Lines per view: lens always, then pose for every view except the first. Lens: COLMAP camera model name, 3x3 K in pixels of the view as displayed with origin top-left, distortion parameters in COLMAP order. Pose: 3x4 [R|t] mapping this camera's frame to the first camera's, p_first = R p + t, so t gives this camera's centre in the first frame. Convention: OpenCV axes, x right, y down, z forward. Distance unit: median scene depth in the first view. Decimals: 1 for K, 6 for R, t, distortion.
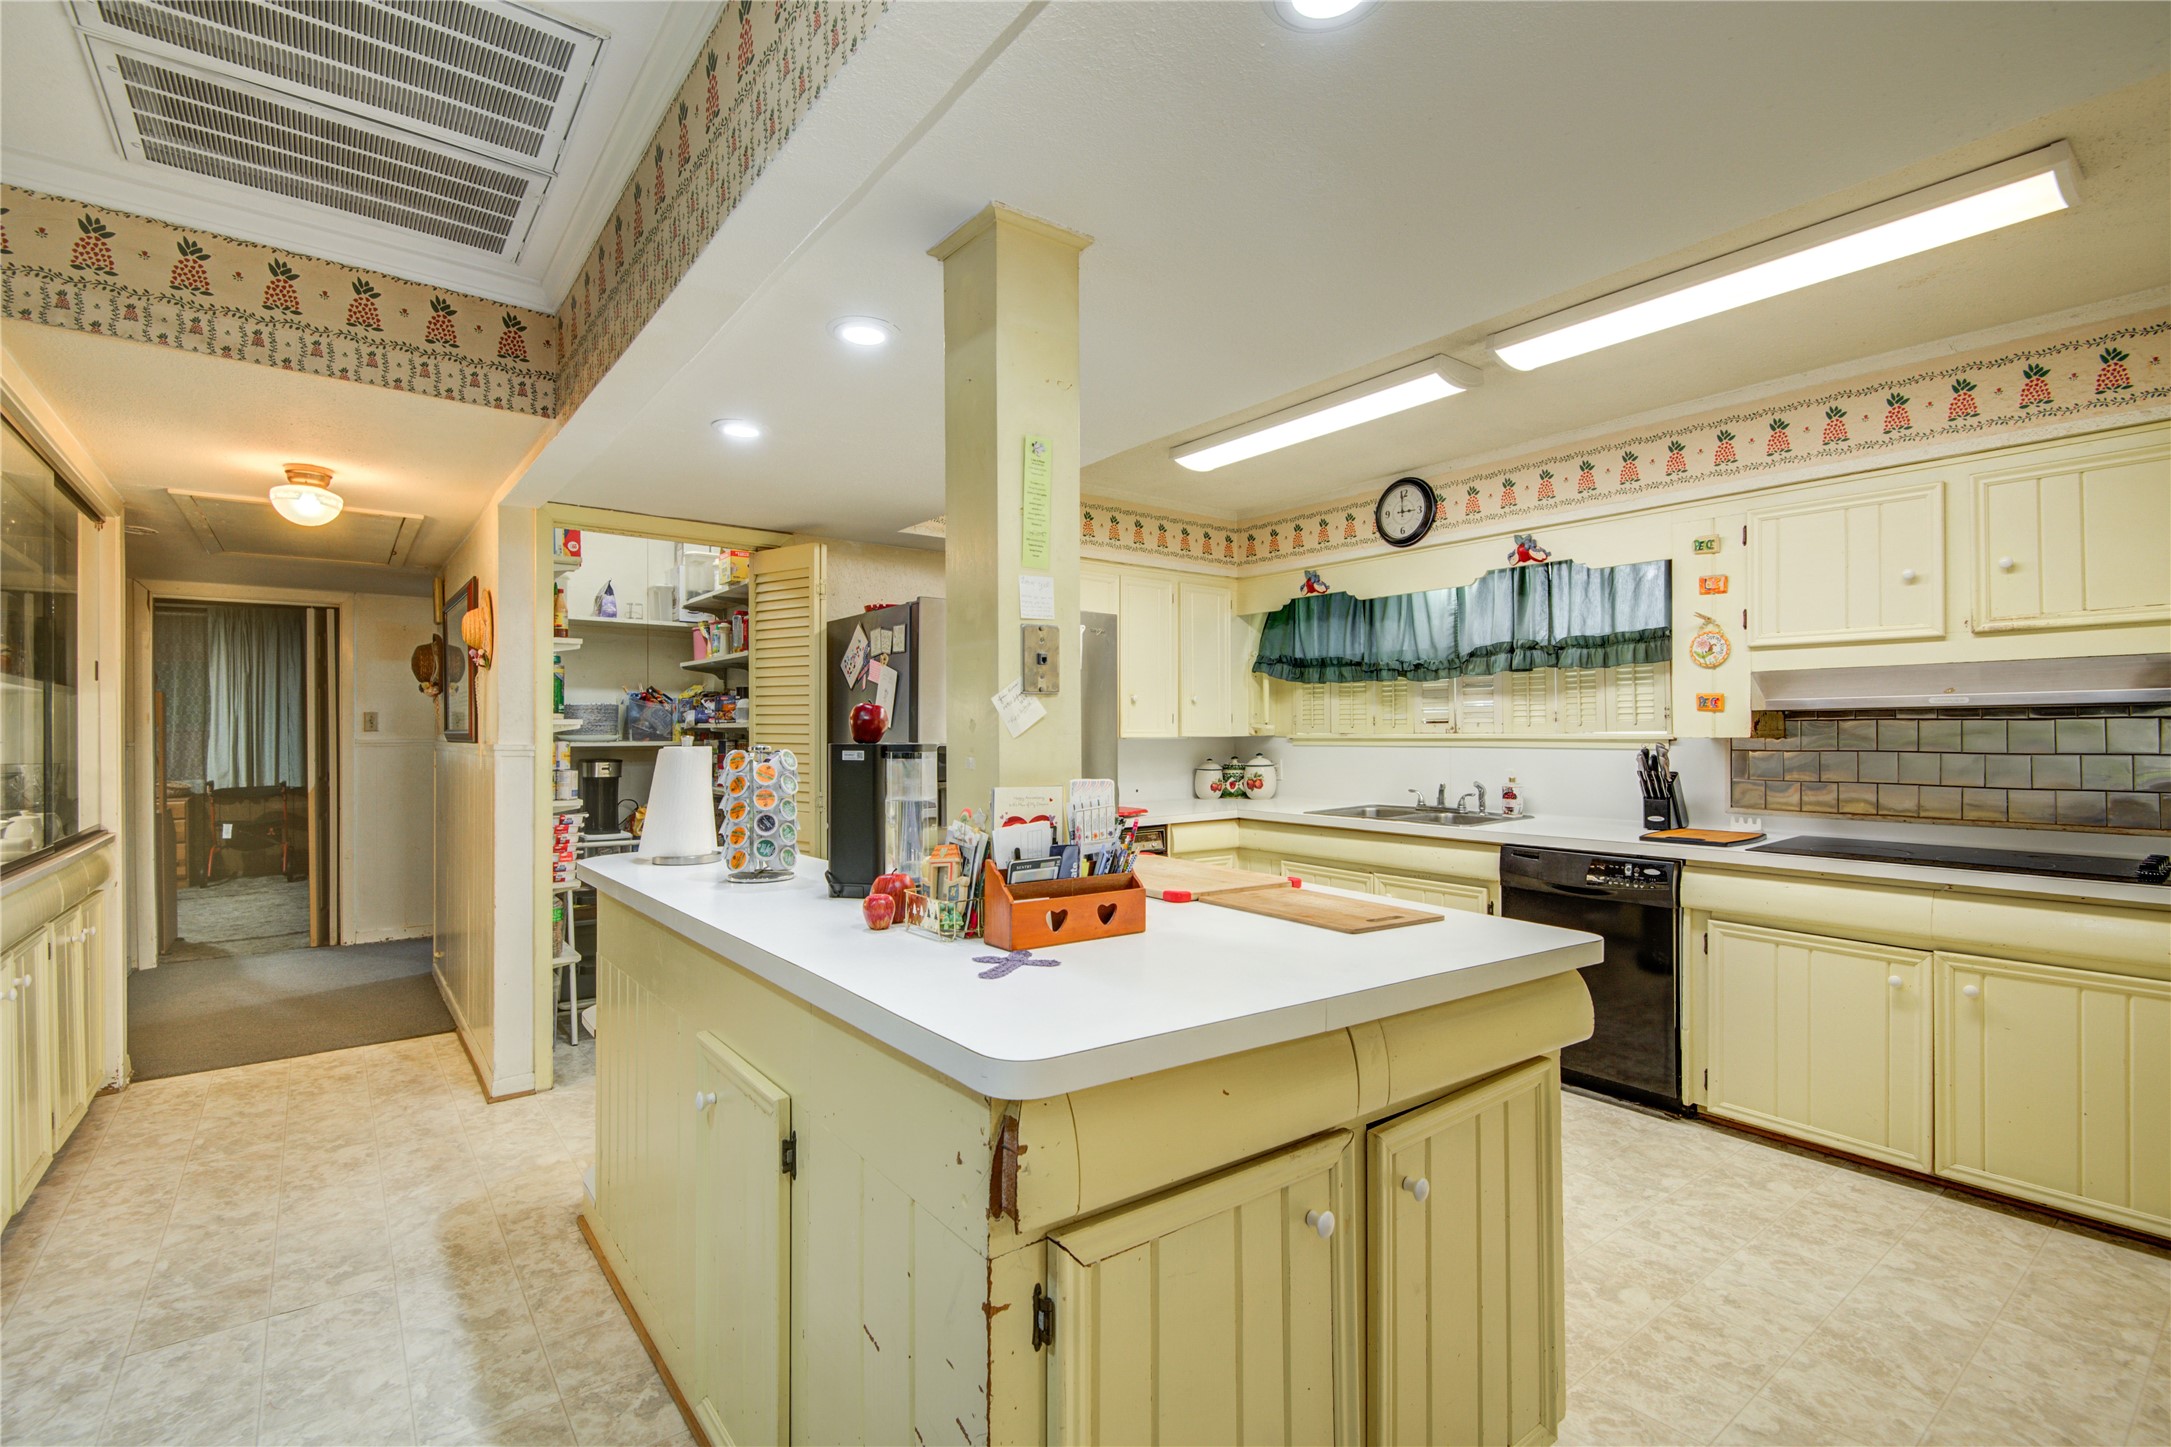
lens RADIAL K [[981.9, 0, 1095.4], [0, 981.9, 724.5], [0, 0, 1]] dist [-0.006113, -0.000989]
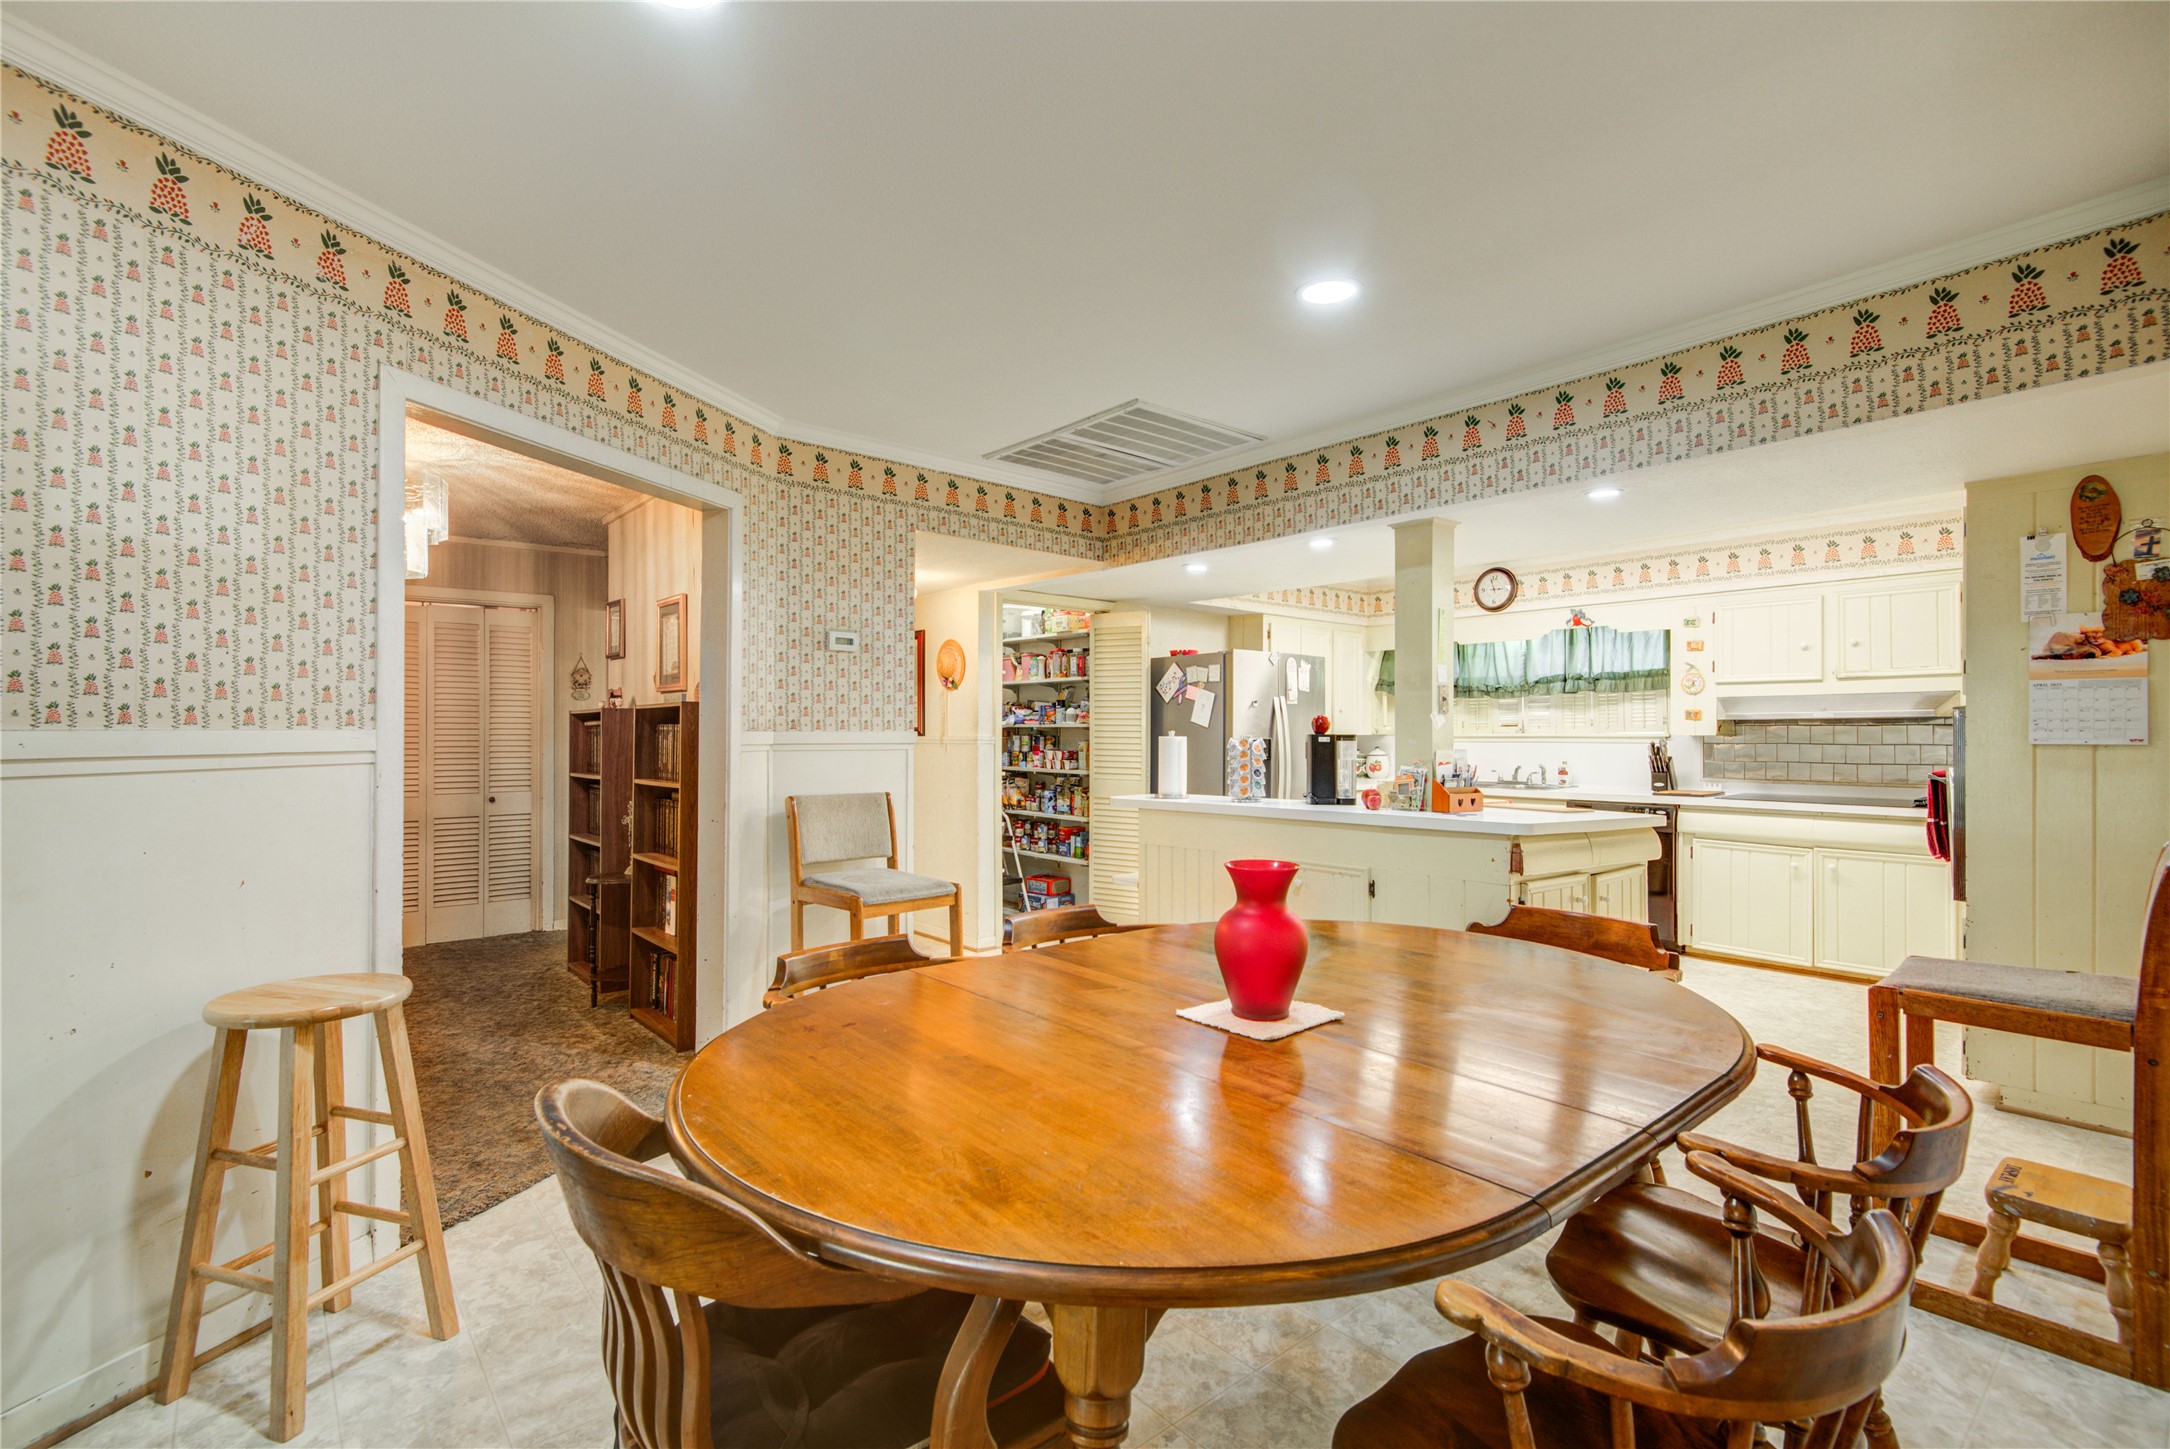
lens RADIAL K [[981.4, 0, 1085.9], [0, 981.4, 727.3], [0, 0, 1]] dist [-0.006113, -0.000989]
pose [[0.999333, 0.004778, 0.036207, -0.447397], [-0.004792, 0.999988, 0.000302, 0.003592], [-0.036205, -0.000475, 0.999344, -0.607404]]
